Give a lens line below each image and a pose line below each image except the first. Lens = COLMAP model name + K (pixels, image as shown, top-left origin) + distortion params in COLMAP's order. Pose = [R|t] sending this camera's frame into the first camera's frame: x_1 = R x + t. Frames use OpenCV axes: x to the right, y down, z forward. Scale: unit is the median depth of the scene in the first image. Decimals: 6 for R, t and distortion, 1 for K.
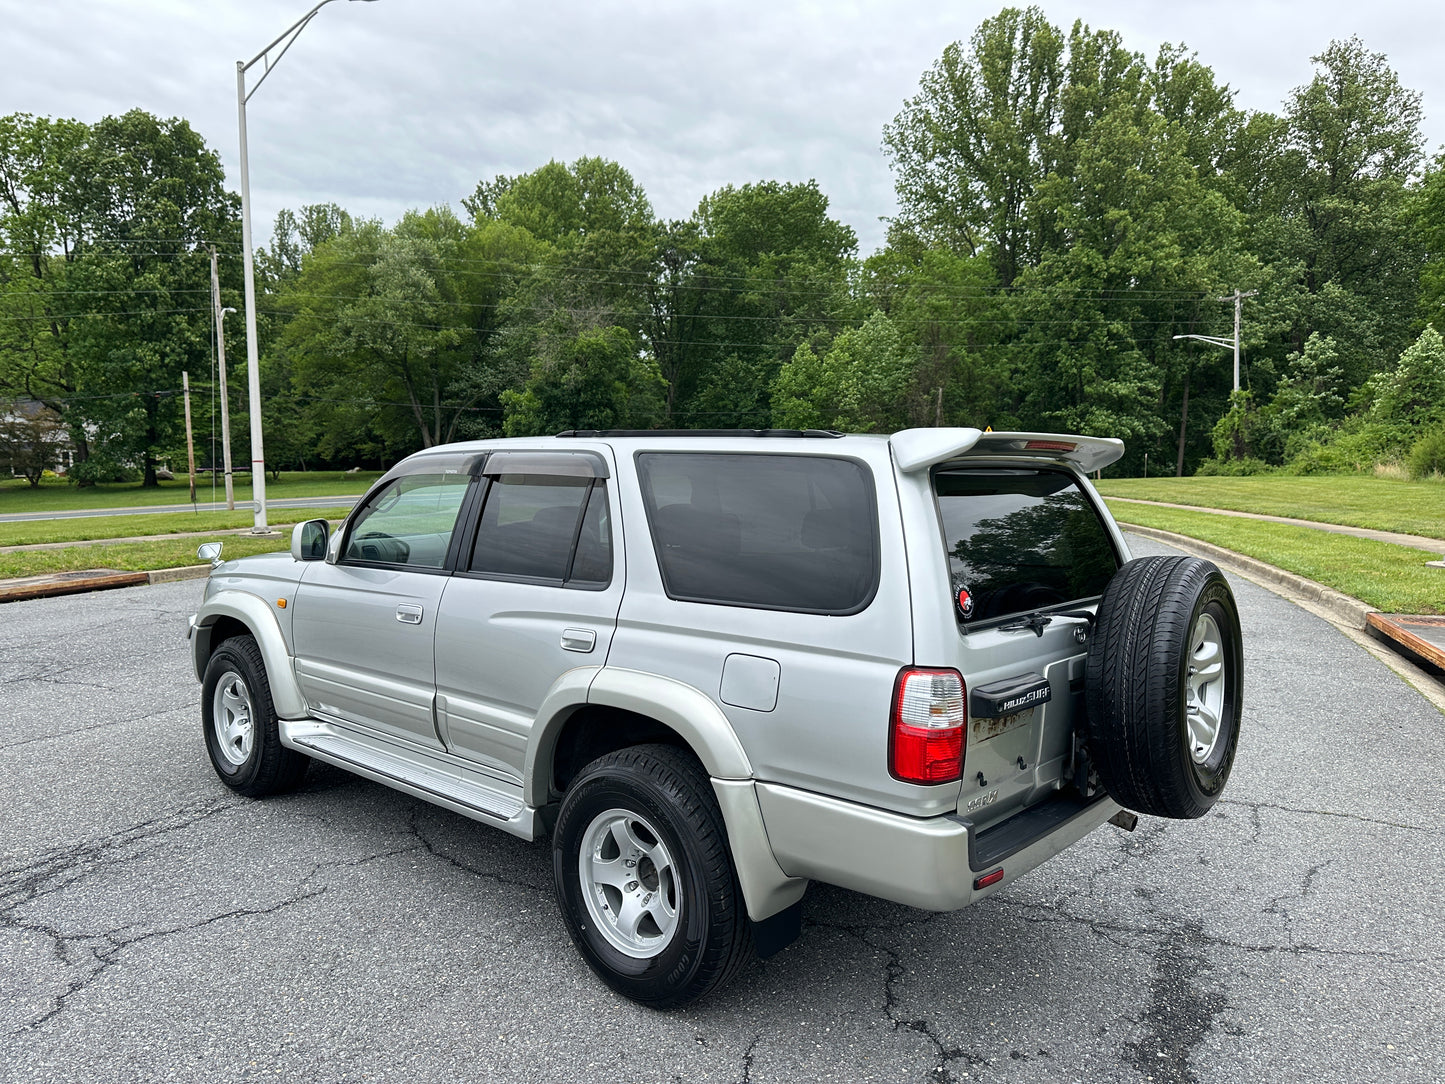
lens RADIAL K [[1014.4, 0, 697.5], [0, 1014.4, 539.6], [0, 0, 1]] dist [0.072006, -0.096834]
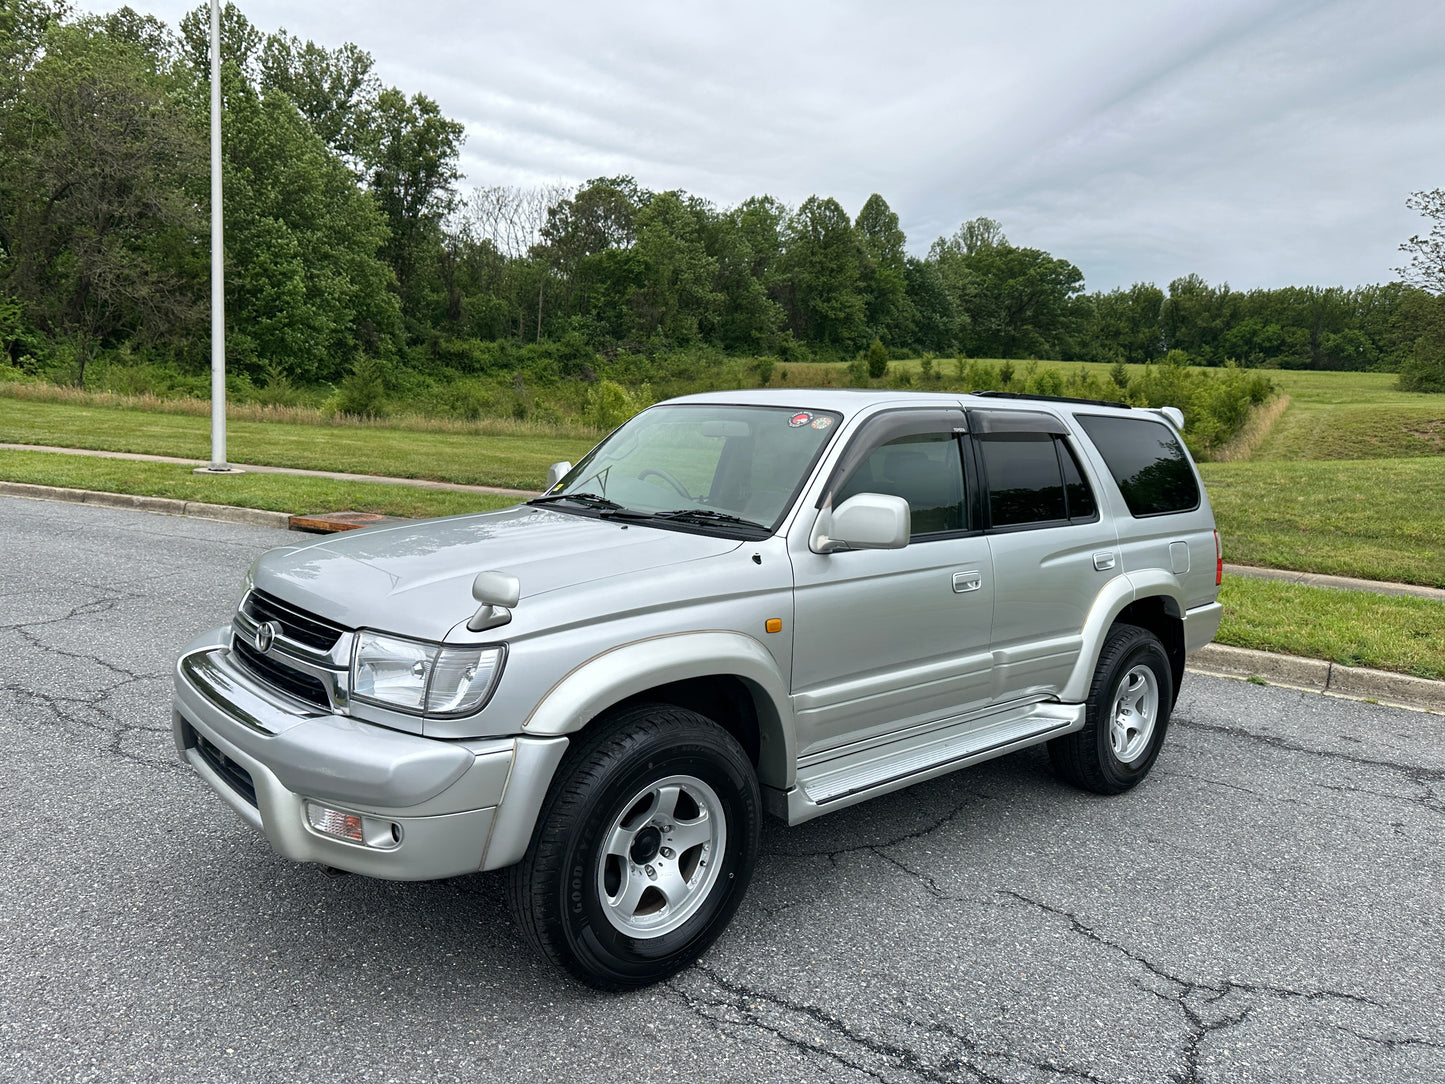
lens RADIAL K [[1027.5, 0, 722.5], [0, 1027.5, 542.0], [0, 0, 1]] dist [0.073243, -0.094871]
pose [[0.101844, -0.131546, 0.986065, -0.176055], [0.031486, 0.991148, 0.128972, -0.013361], [-0.994302, 0.017912, 0.105085, 0.159713]]
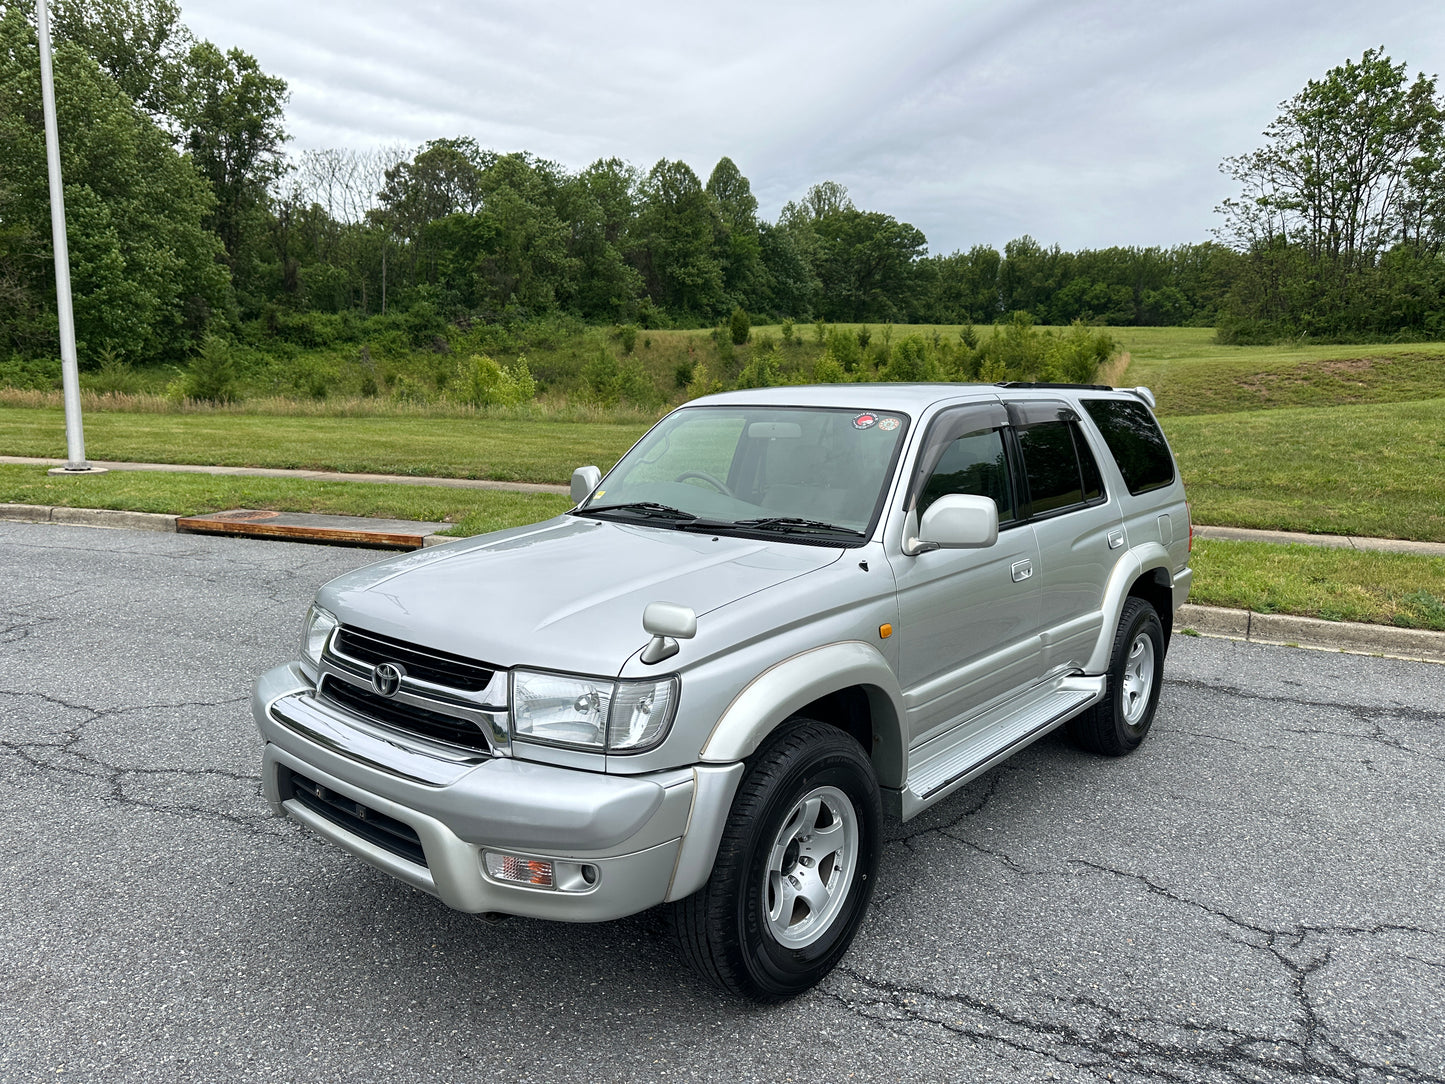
lens RADIAL K [[1028.1, 0, 741.3], [0, 1028.1, 546.4], [0, 0, 1]] dist [0.069680, -0.089551]
pose [[-0.052761, -0.167808, 0.984407, -0.176578], [0.059709, 0.983486, 0.170851, -0.019409], [-0.996821, 0.067792, -0.041870, 0.186056]]
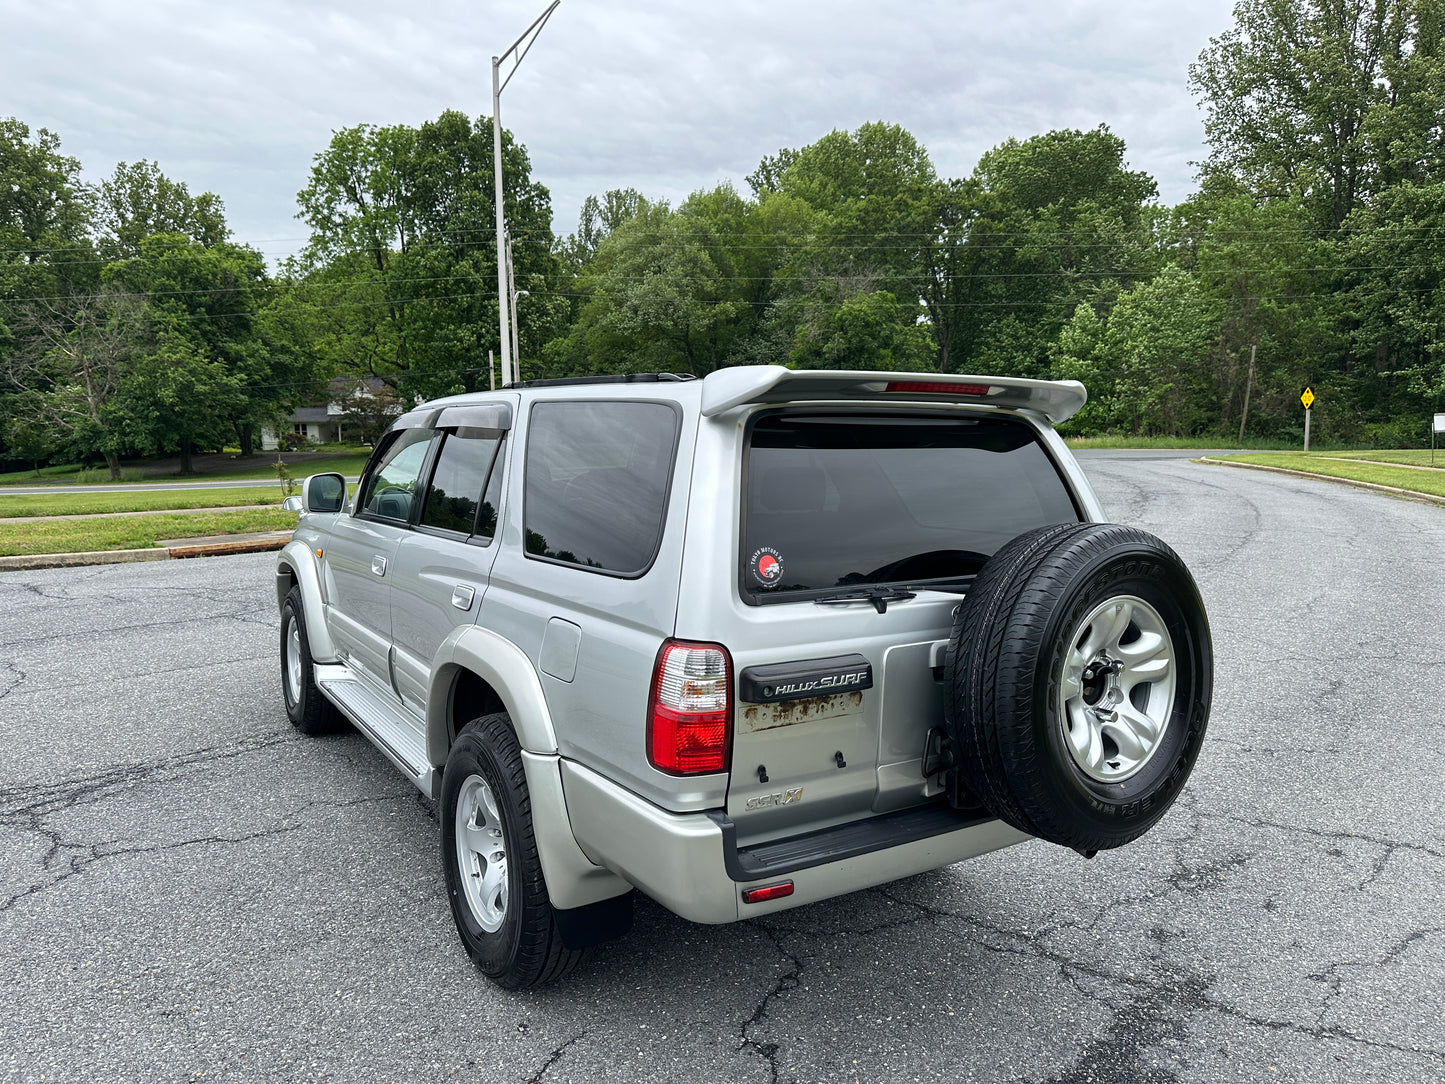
lens RADIAL K [[1007.9, 0, 726.0], [0, 1007.9, 522.1], [0, 0, 1]] dist [0.066422, -0.084719]
pose [[0.962142, 0.023705, -0.271517, 0.045107], [-0.020565, 0.999685, 0.014406, 0.001060], [0.271773, -0.008277, 0.962326, 0.016930]]
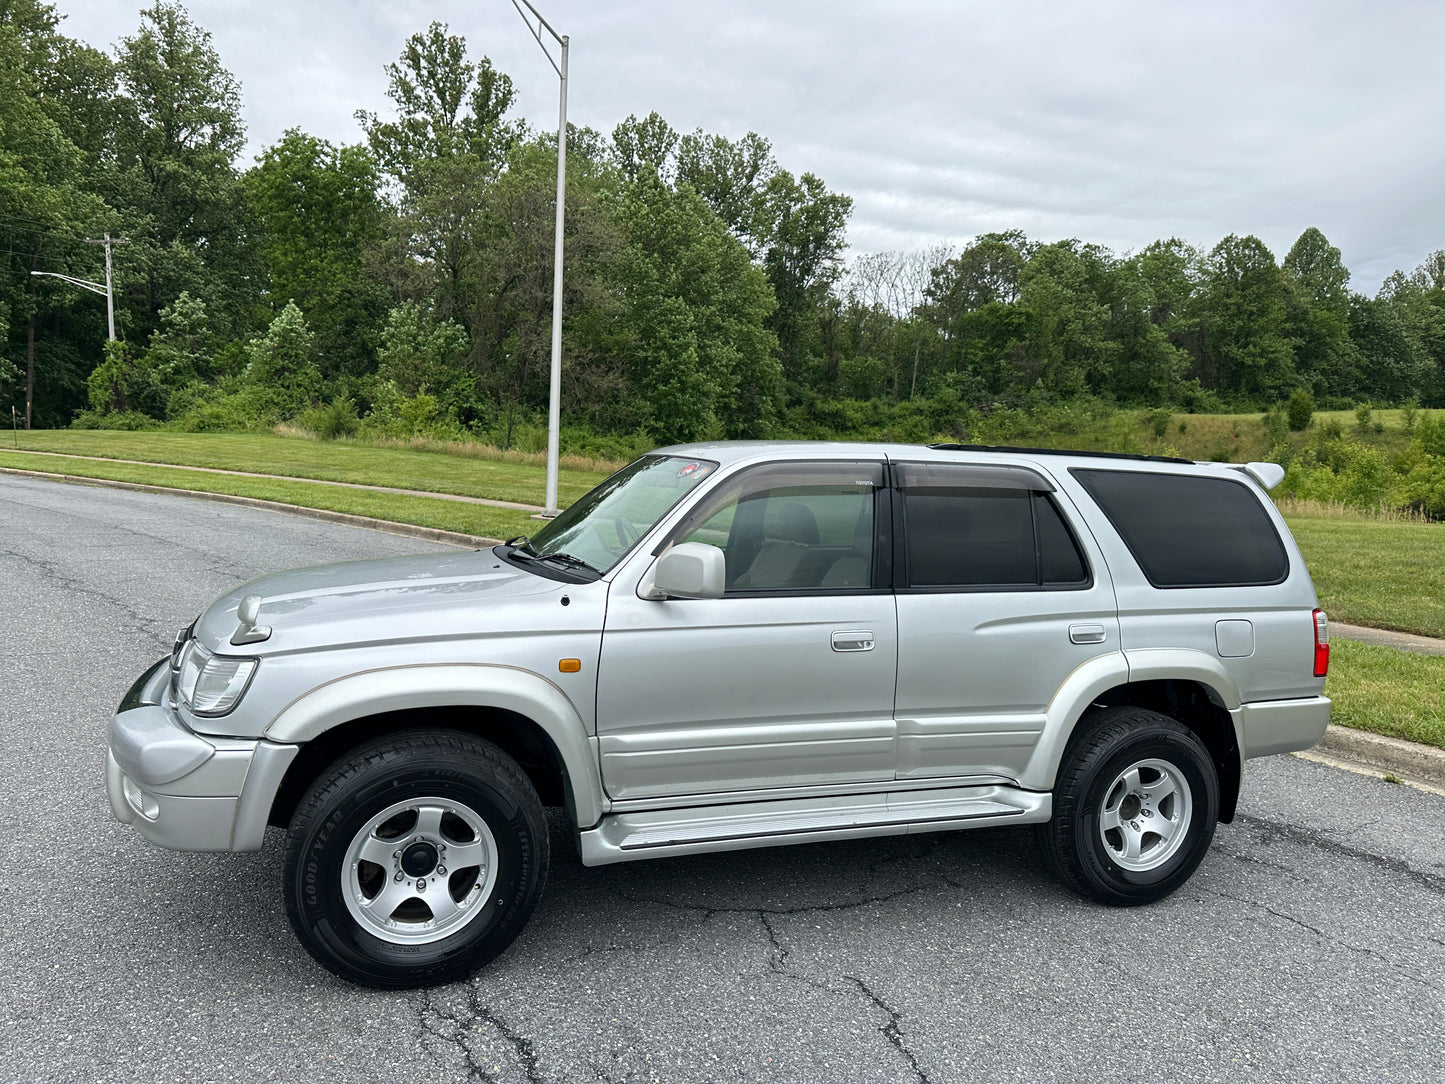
lens RADIAL K [[1017.1, 0, 708.3], [0, 1017.1, 542.9], [0, 0, 1]] dist [0.074632, -0.101352]
pose [[0.469782, -0.070135, 0.879992, -0.159779], [0.025090, 0.997497, 0.066106, -0.011001], [-0.882426, -0.008976, 0.470366, 0.098340]]
